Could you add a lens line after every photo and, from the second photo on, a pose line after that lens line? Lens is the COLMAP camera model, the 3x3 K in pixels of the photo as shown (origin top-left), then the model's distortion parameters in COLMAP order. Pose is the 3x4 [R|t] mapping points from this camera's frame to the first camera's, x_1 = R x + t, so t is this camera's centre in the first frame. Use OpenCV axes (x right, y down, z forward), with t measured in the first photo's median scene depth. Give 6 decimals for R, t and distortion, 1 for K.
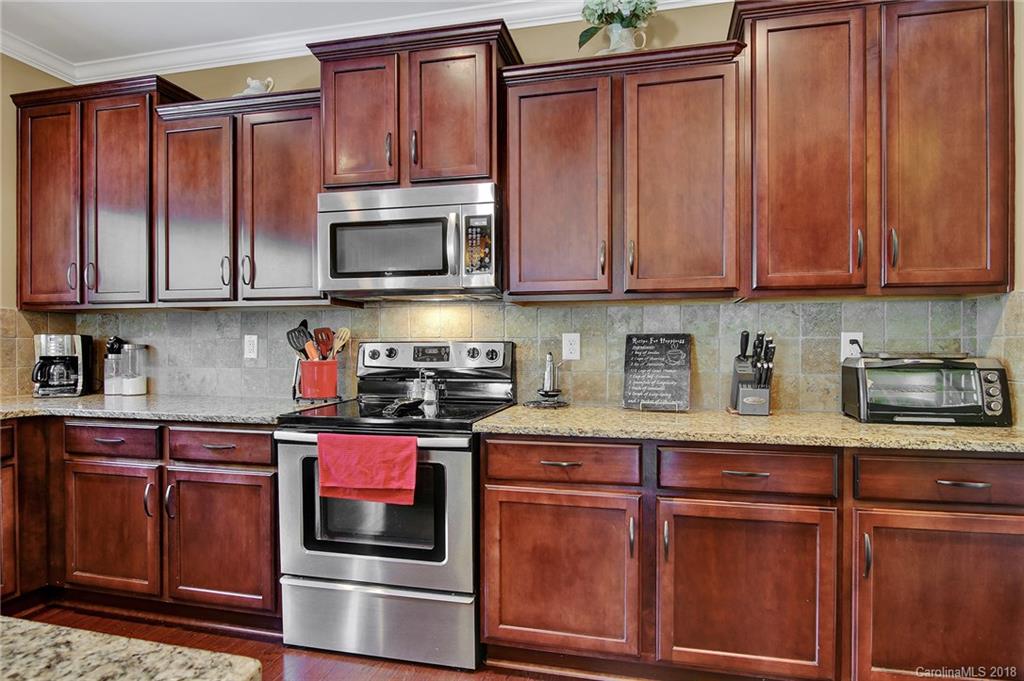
lens RADIAL K [[530.4, 0, 522.3], [0, 530.4, 346.7], [0, 0, 1]] dist [-0.014341, -0.005565]
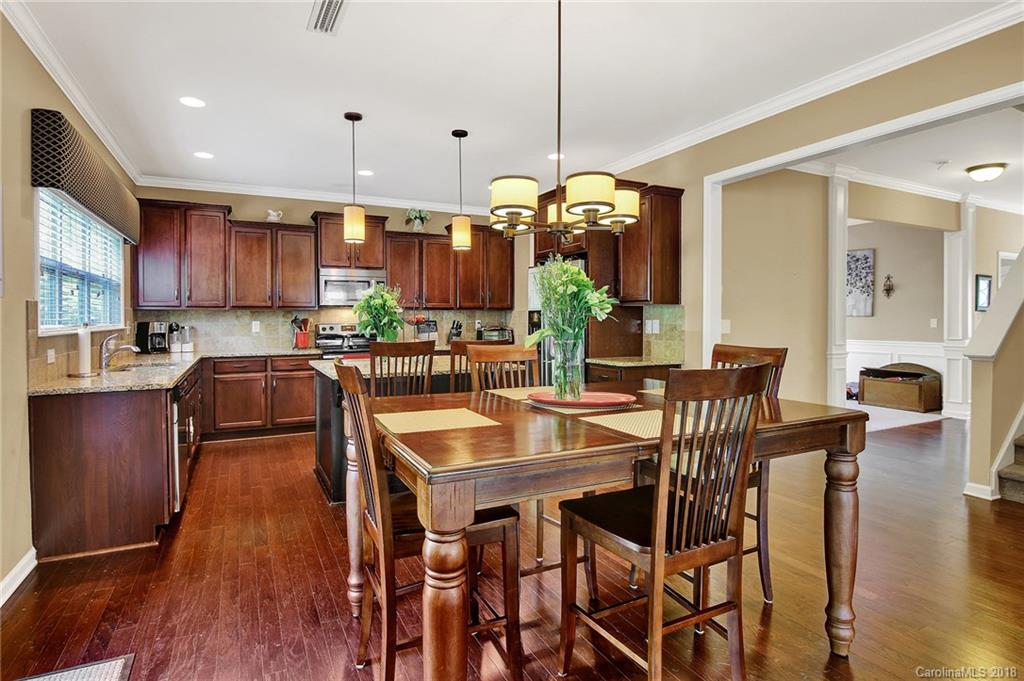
lens RADIAL K [[530.4, 0, 469.6], [0, 530.4, 324.7], [0, 0, 1]] dist [-0.014341, -0.005565]
pose [[0.783154, -0.010104, 0.621746, -1.456222], [0.006993, 0.999948, 0.007442, -0.022527], [-0.621789, -0.001480, 0.783183, -1.549744]]
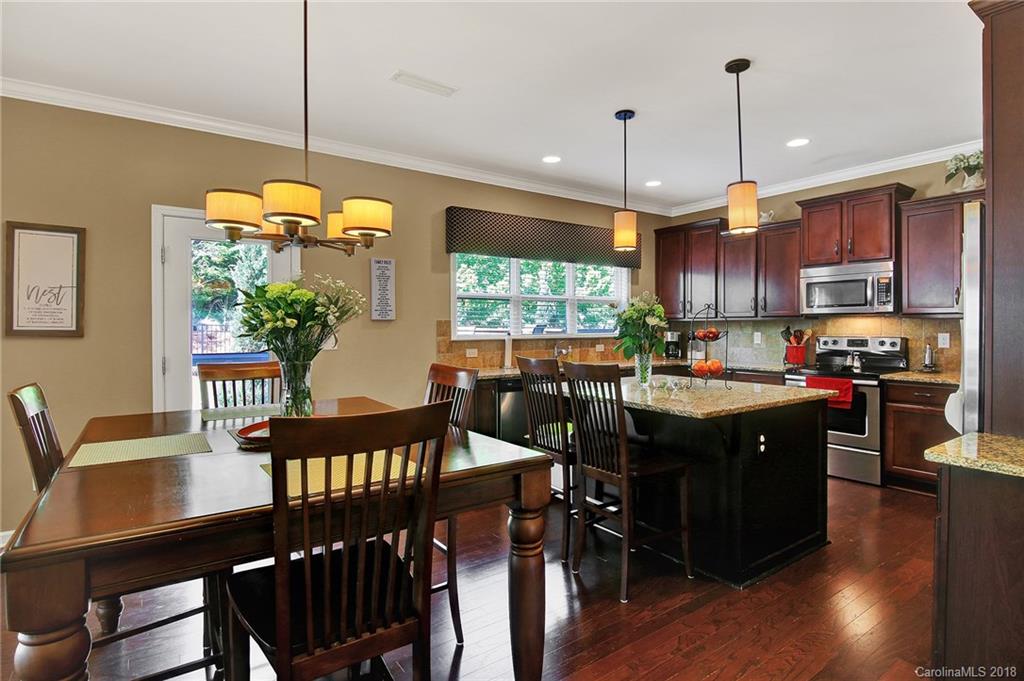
lens RADIAL K [[530.4, 0, 555.2], [0, 530.4, 328.9], [0, 0, 1]] dist [-0.014341, -0.005565]
pose [[0.785662, 0.001625, -0.618654, 0.173729], [-0.002617, 0.999996, -0.000696, -0.038935], [0.618650, 0.002166, 0.785664, -1.359727]]
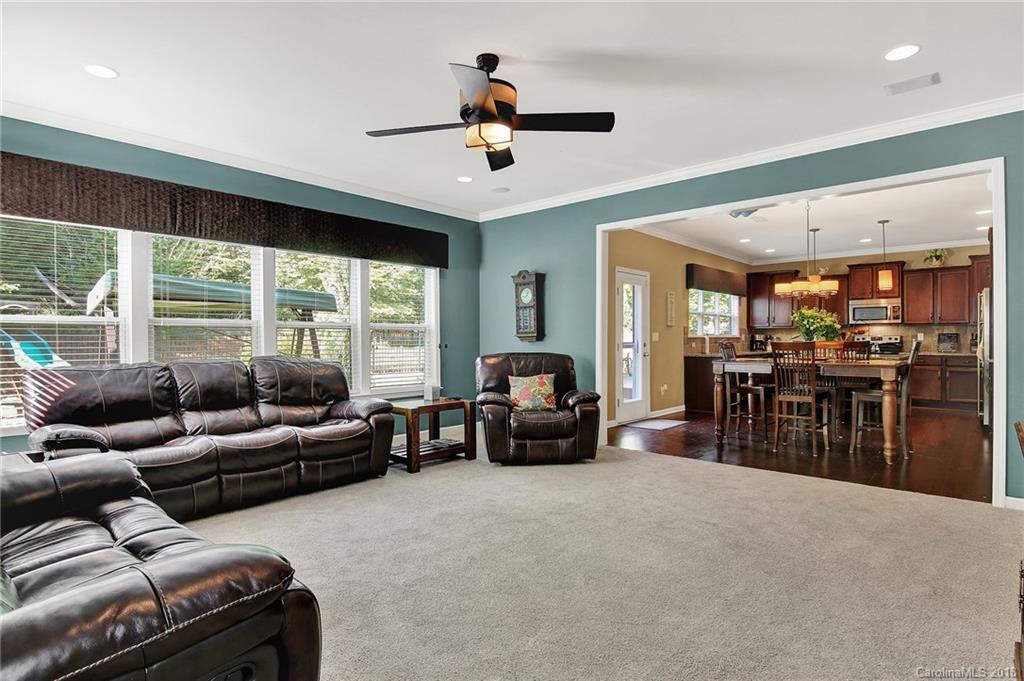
lens RADIAL K [[530.4, 0, 523.4], [0, 530.4, 343.6], [0, 0, 1]] dist [-0.014341, -0.005565]
pose [[0.892136, -0.001466, -0.451764, -0.808892], [0.001512, 0.999999, -0.000261, 0.049276], [0.451764, -0.000450, 0.892137, -3.950823]]
